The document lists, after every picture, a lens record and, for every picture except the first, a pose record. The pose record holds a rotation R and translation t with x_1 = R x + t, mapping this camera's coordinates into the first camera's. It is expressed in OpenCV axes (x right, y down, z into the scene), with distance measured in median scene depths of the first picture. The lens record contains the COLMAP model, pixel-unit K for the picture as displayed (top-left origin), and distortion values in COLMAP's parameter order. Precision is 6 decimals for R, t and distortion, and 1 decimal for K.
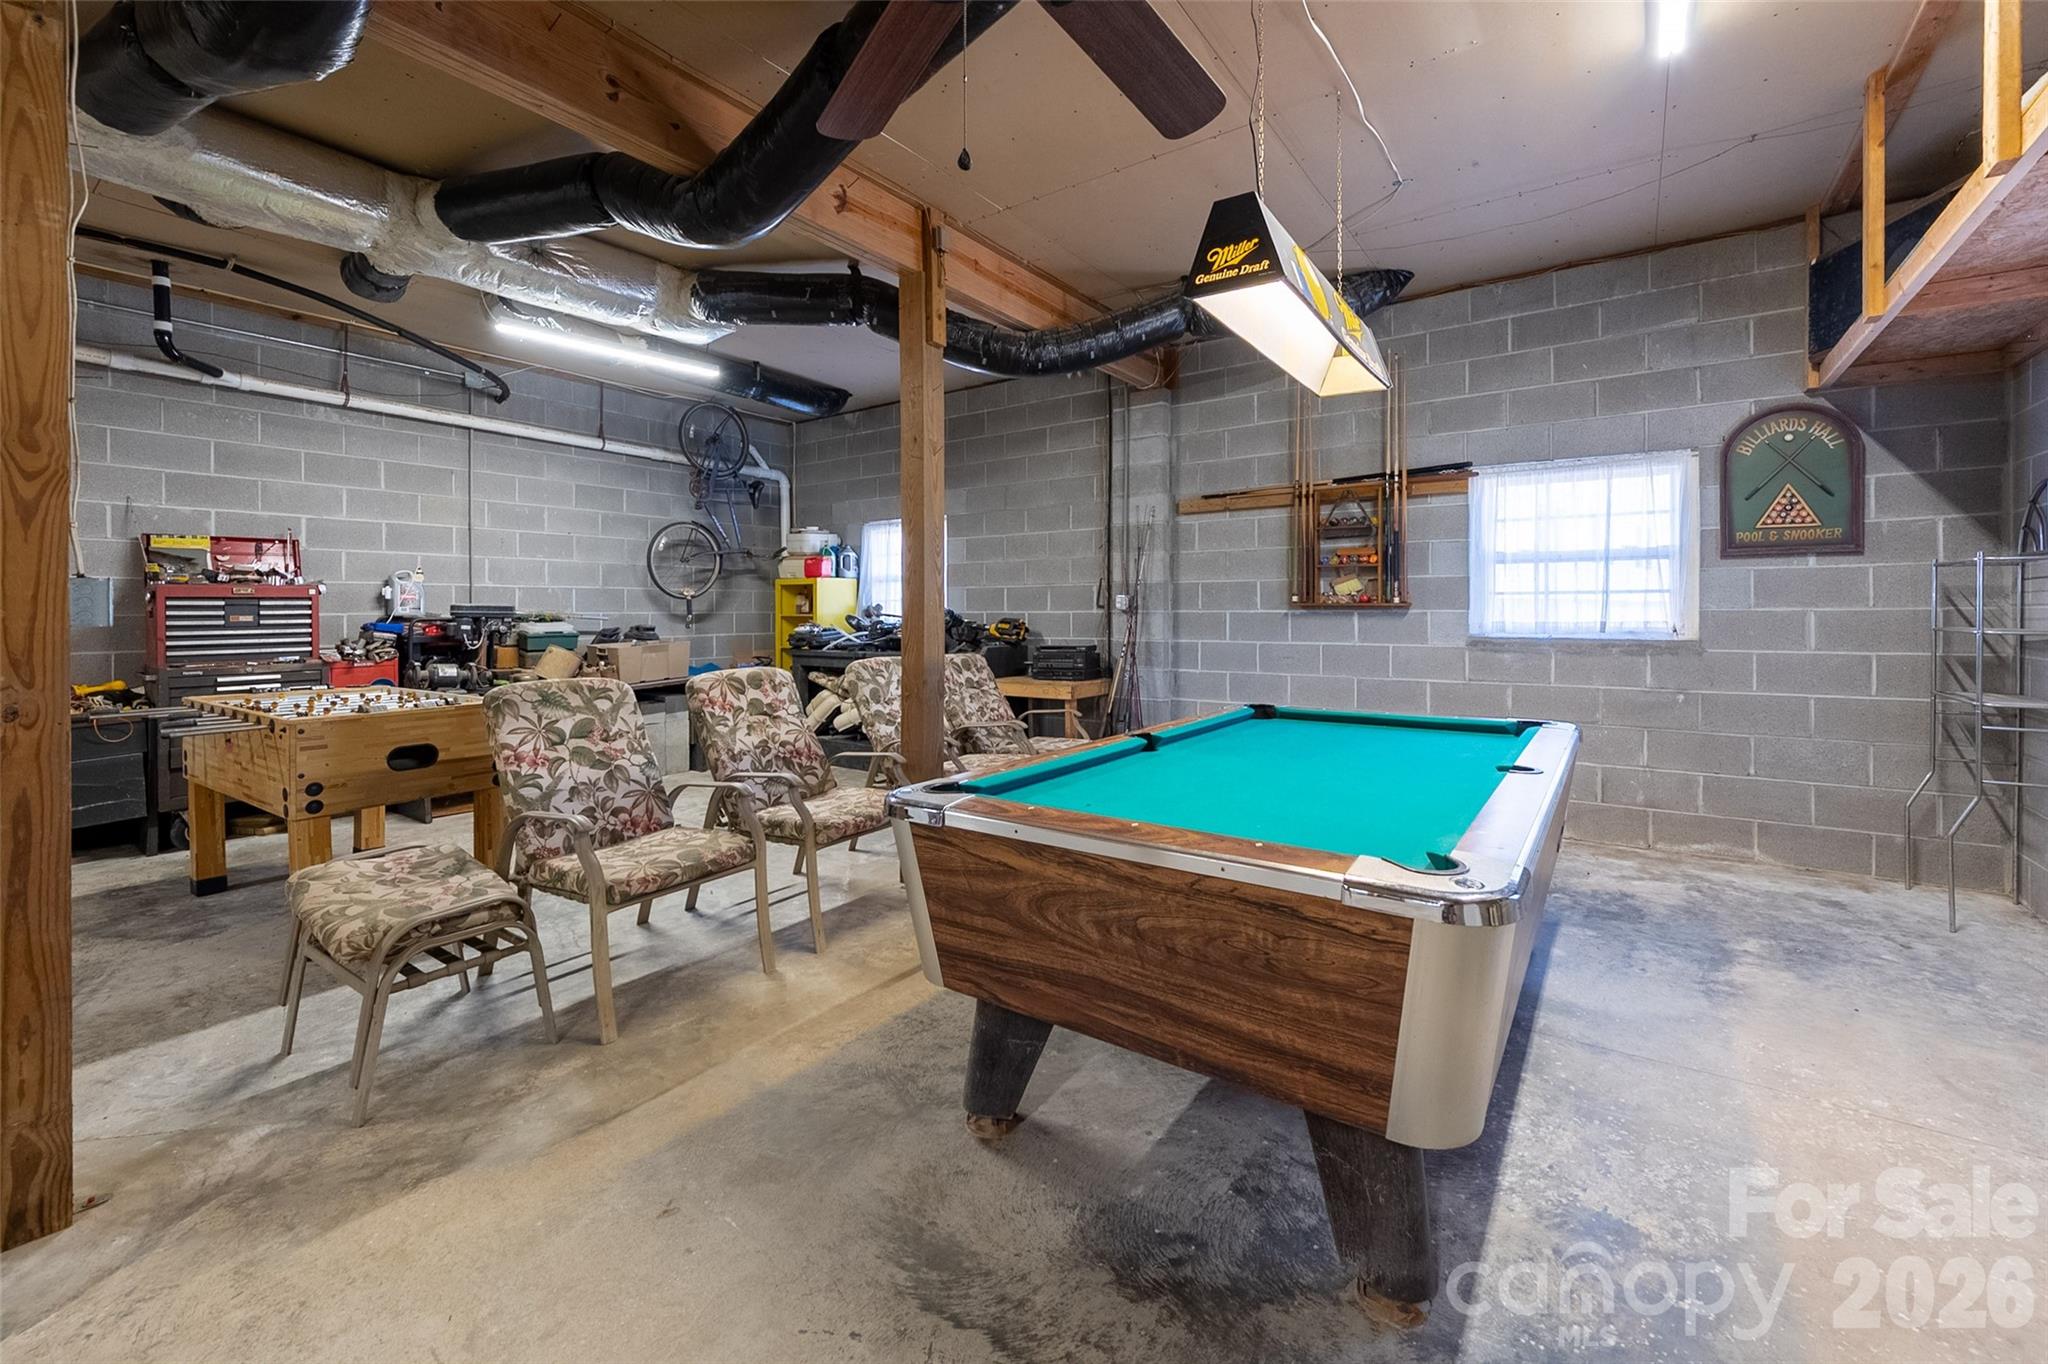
lens RADIAL K [[839.3, 0, 1035.2], [0, 839.3, 609.8], [0, 0, 1]] dist [0.002338, 0.000307]
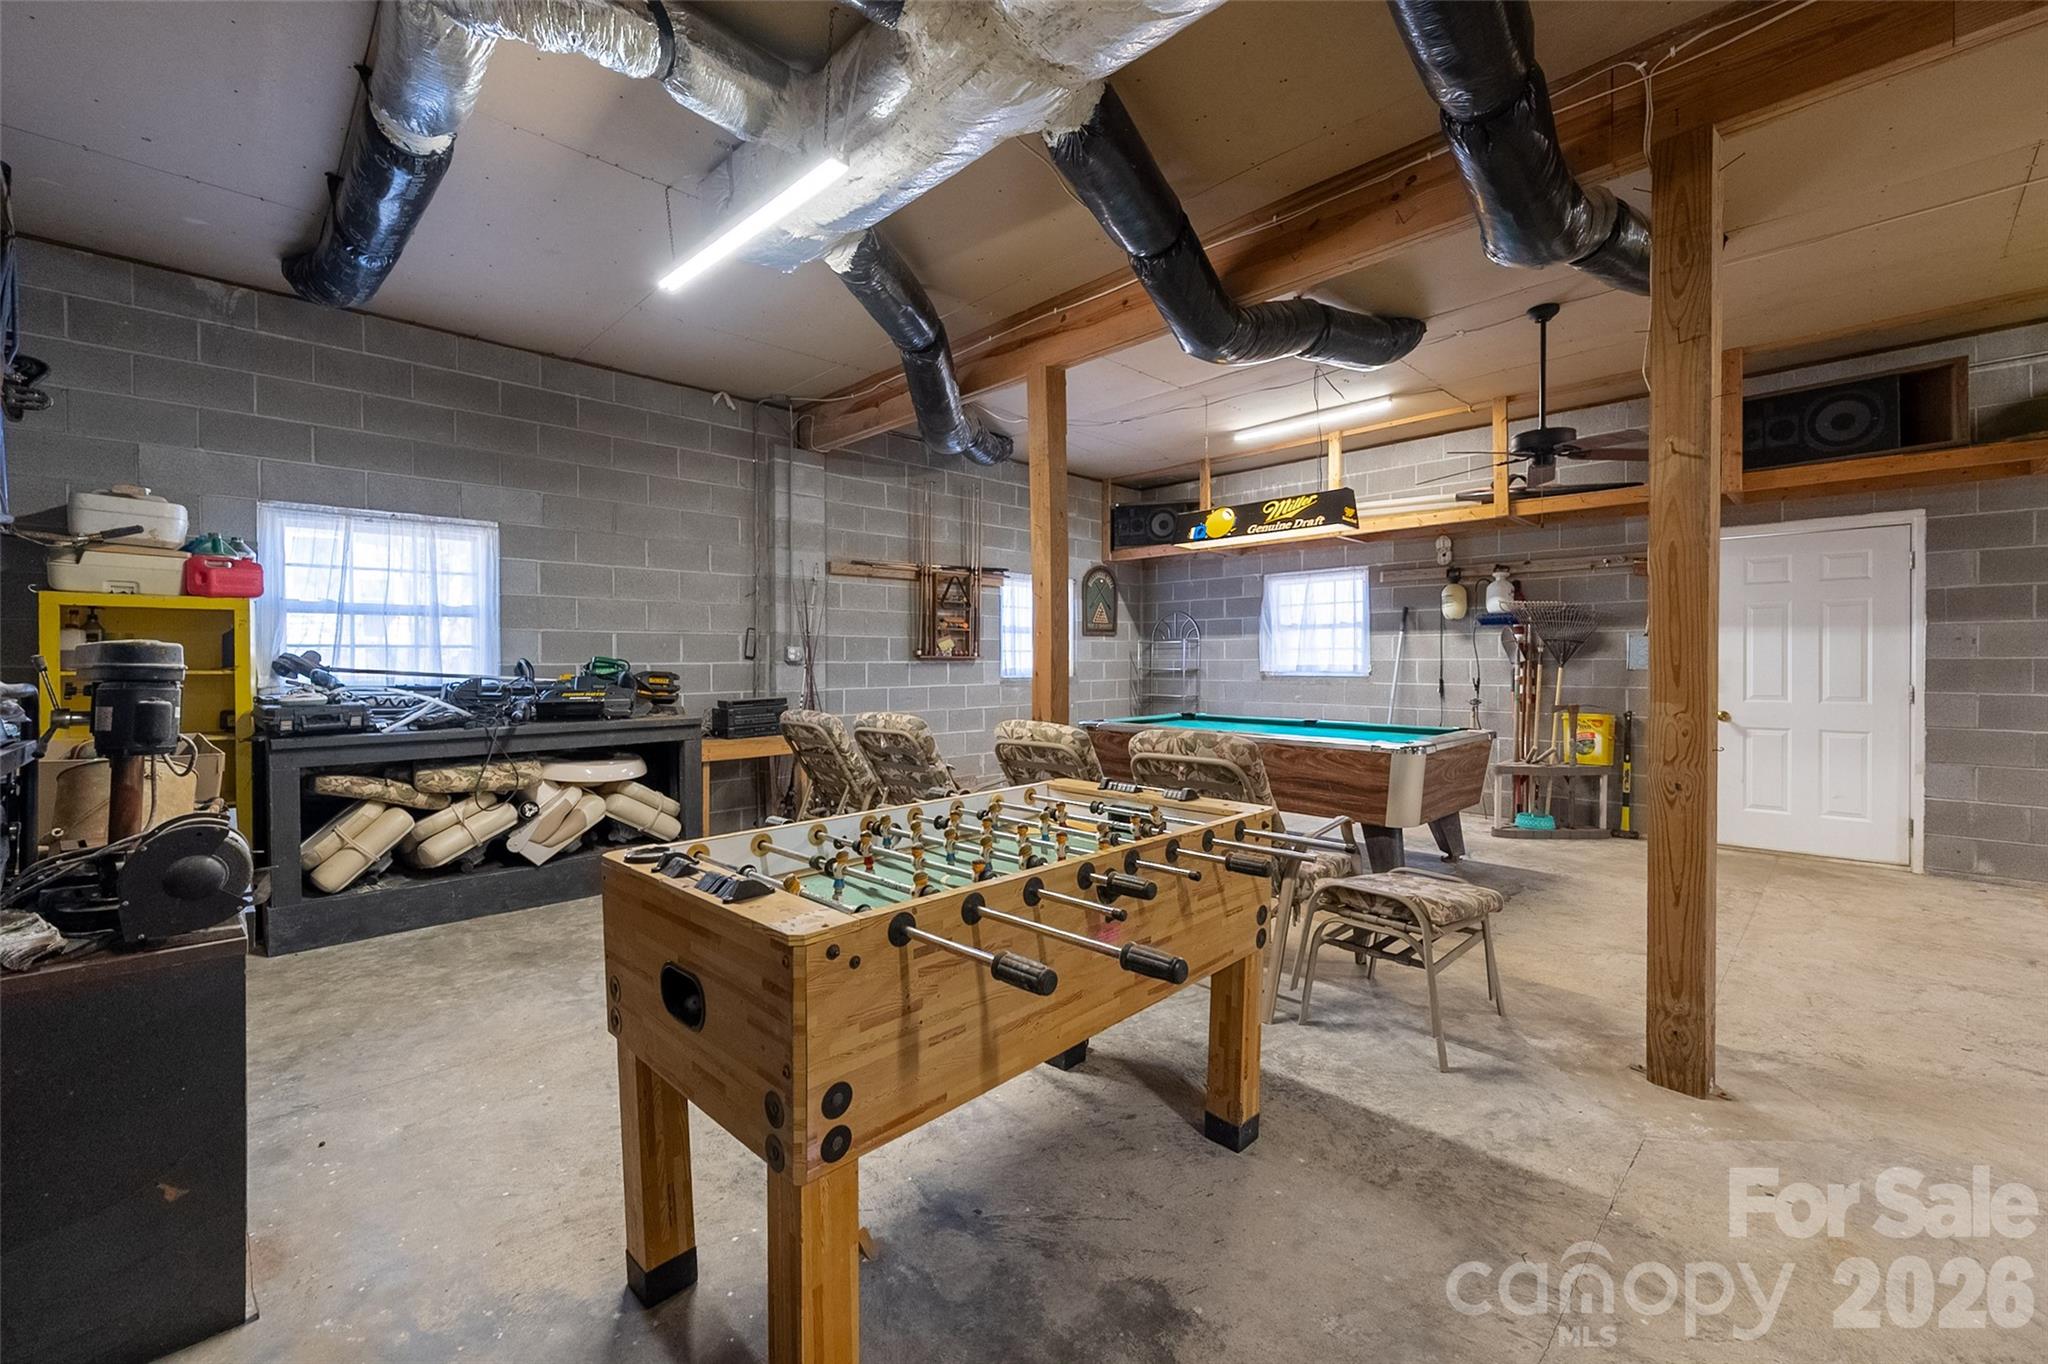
lens RADIAL K [[825.2, 0, 1023.5], [0, 825.2, 668.4], [0, 0, 1]] dist [-0.000541, 0.000102]
pose [[0.181113, -0.008008, 0.983430, -0.829842], [0.002665, 0.999967, 0.007651, 0.002323], [-0.983459, 0.001235, 0.181128, 0.549524]]
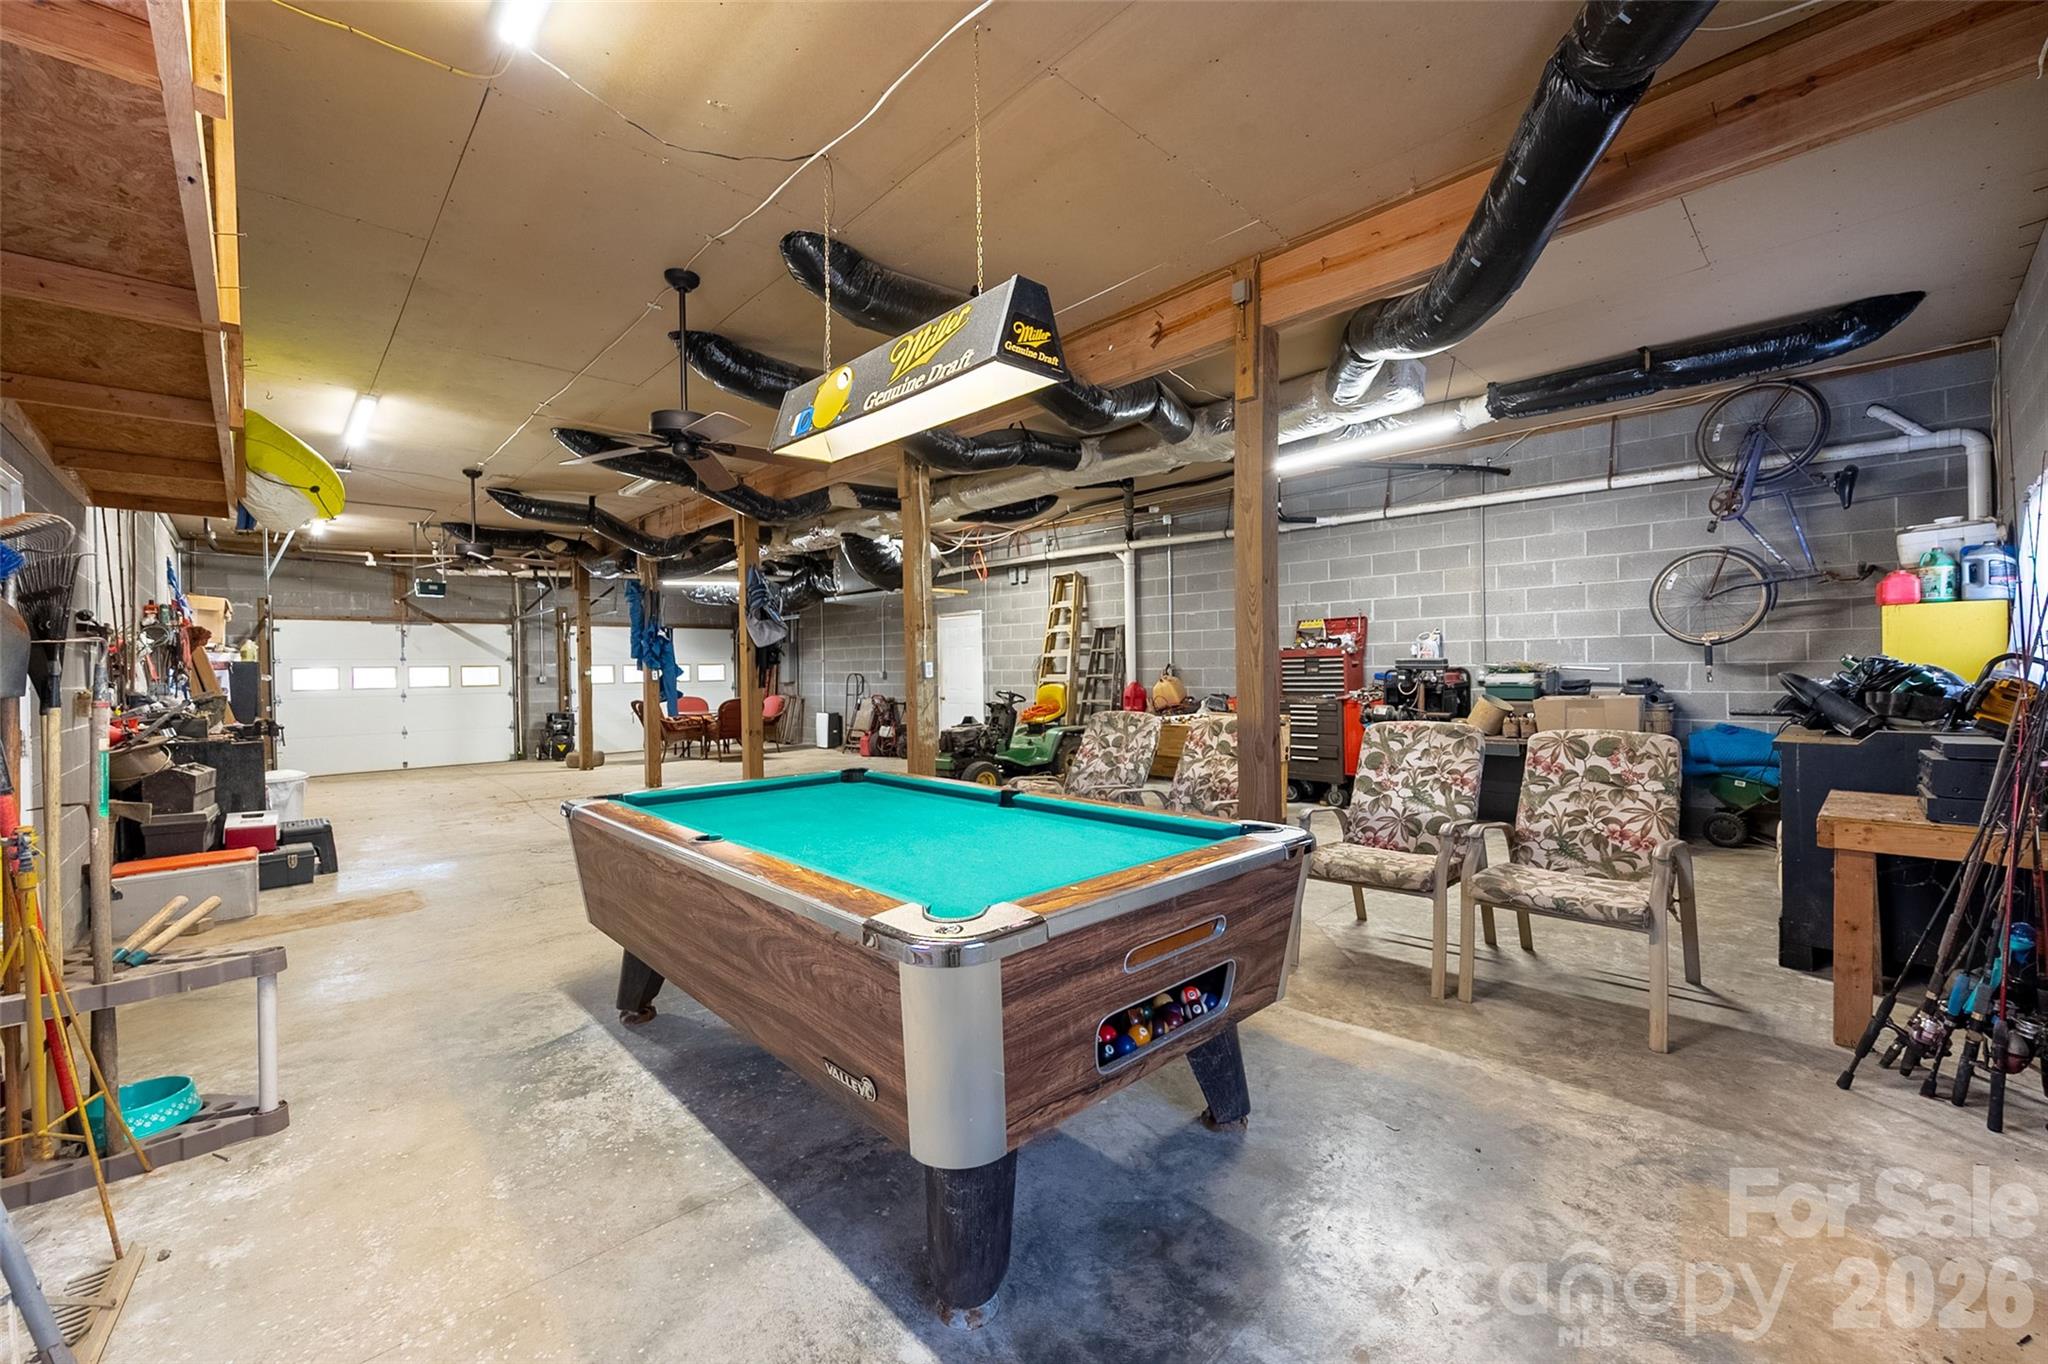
lens RADIAL K [[814.7, 0, 1033.8], [0, 814.7, 670.8], [0, 0, 1]] dist [-0.001399, 0.000132]
pose [[-0.188656, 0.009177, -0.982000, 0.574884], [0.015727, 0.999856, 0.006323, -0.004214], [0.981917, -0.014251, -0.188774, 0.615537]]
